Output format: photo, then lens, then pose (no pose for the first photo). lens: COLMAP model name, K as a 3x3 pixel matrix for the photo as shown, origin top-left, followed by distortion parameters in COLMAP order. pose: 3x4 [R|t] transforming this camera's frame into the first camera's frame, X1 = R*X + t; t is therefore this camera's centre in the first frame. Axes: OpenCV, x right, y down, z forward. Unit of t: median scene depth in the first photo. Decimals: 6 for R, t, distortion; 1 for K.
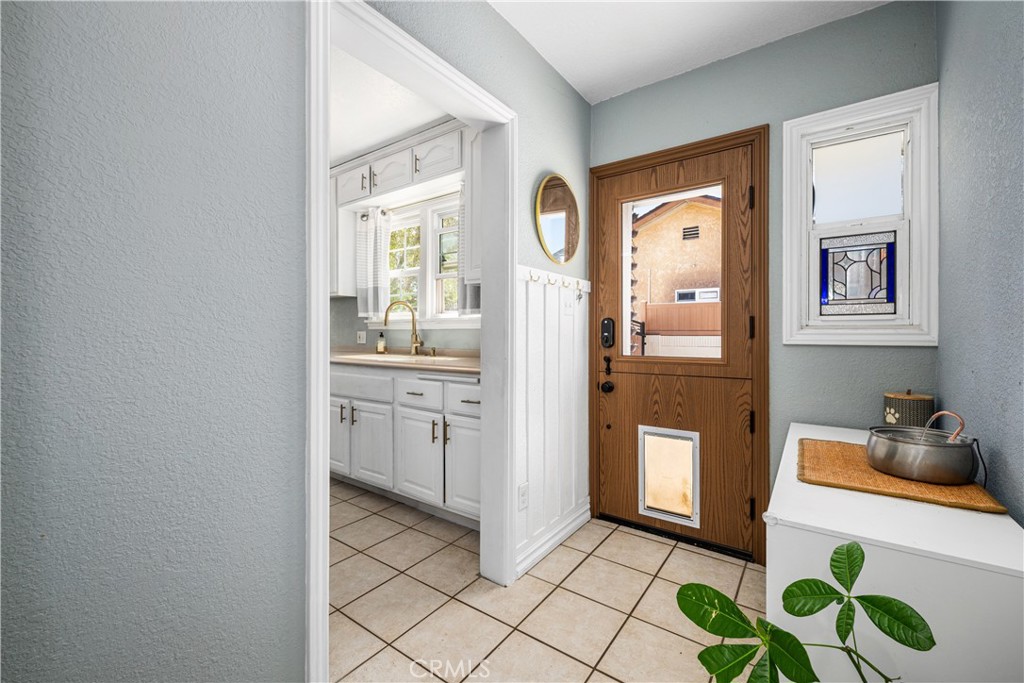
lens RADIAL K [[416.0, 0, 498.0], [0, 416.0, 338.4], [0, 0, 1]] dist [0.006605, -0.001081]
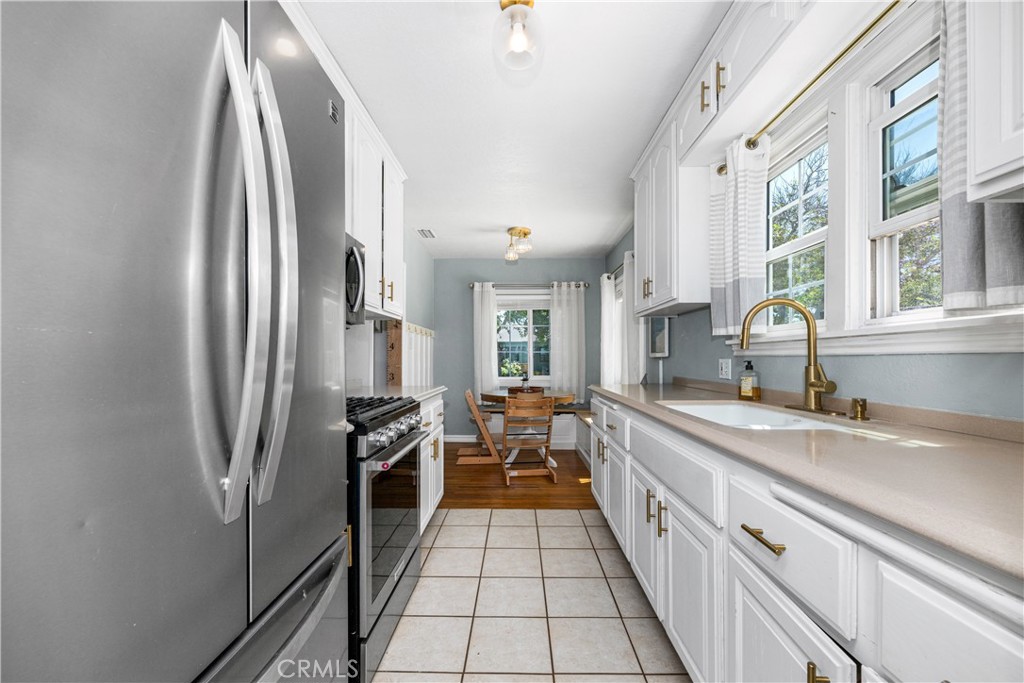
lens RADIAL K [[416.0, 0, 522.4], [0, 416.0, 353.1], [0, 0, 1]] dist [0.006605, -0.001081]
pose [[0.606495, -0.016103, -0.794924, -0.041569], [-0.005101, 0.999696, -0.024142, -0.017193], [0.795071, 0.018697, 0.606229, 0.686752]]
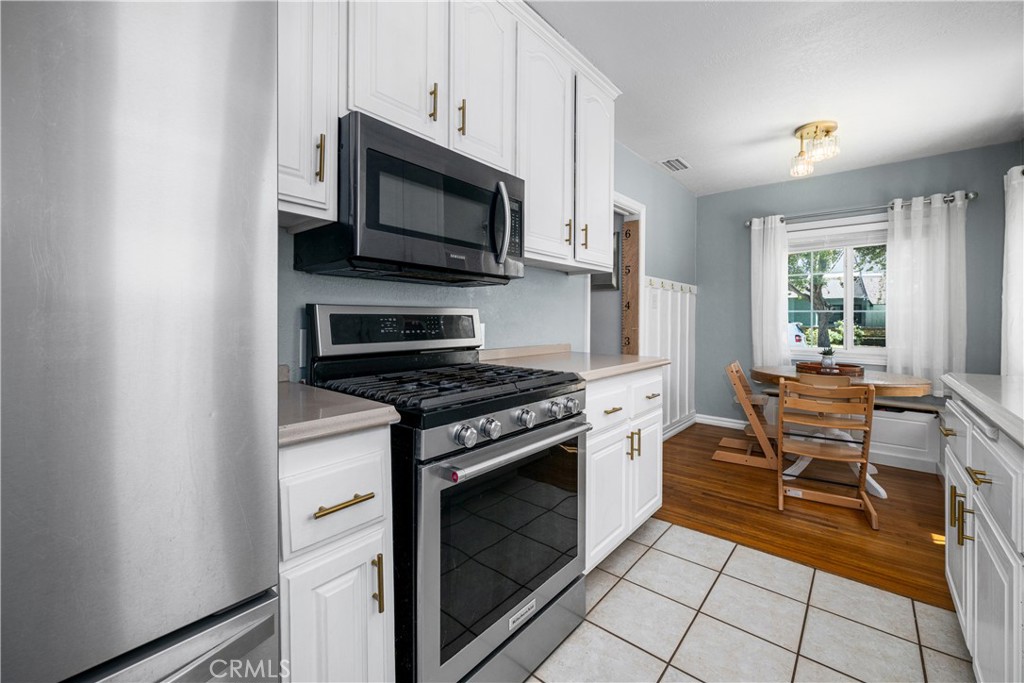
lens RADIAL K [[416.0, 0, 532.7], [0, 416.0, 319.6], [0, 0, 1]] dist [0.006605, -0.001081]
pose [[-0.043684, -0.002649, -0.999042, -0.240784], [-0.016861, 0.999856, -0.001914, -0.025963], [0.998903, 0.016762, -0.043722, 1.007838]]
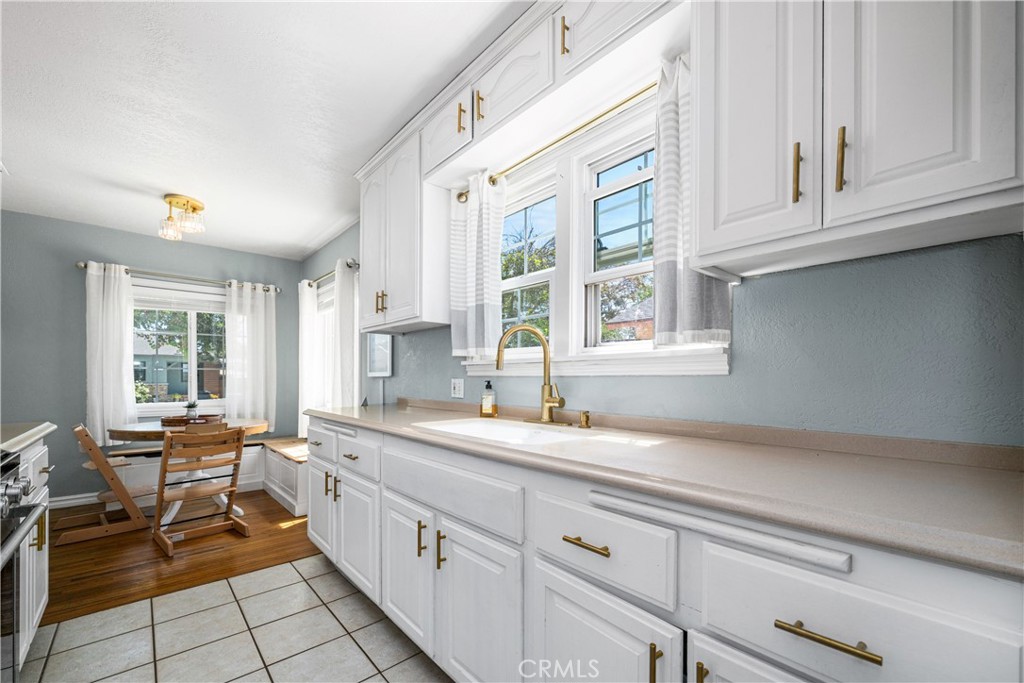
lens RADIAL K [[416.0, 0, 513.5], [0, 416.0, 376.7], [0, 0, 1]] dist [0.006605, -0.001081]
pose [[0.981833, -0.004033, -0.189702, -0.212251], [0.001061, 0.999875, -0.015765, -0.018267], [0.189742, 0.015277, 0.981715, 0.674275]]
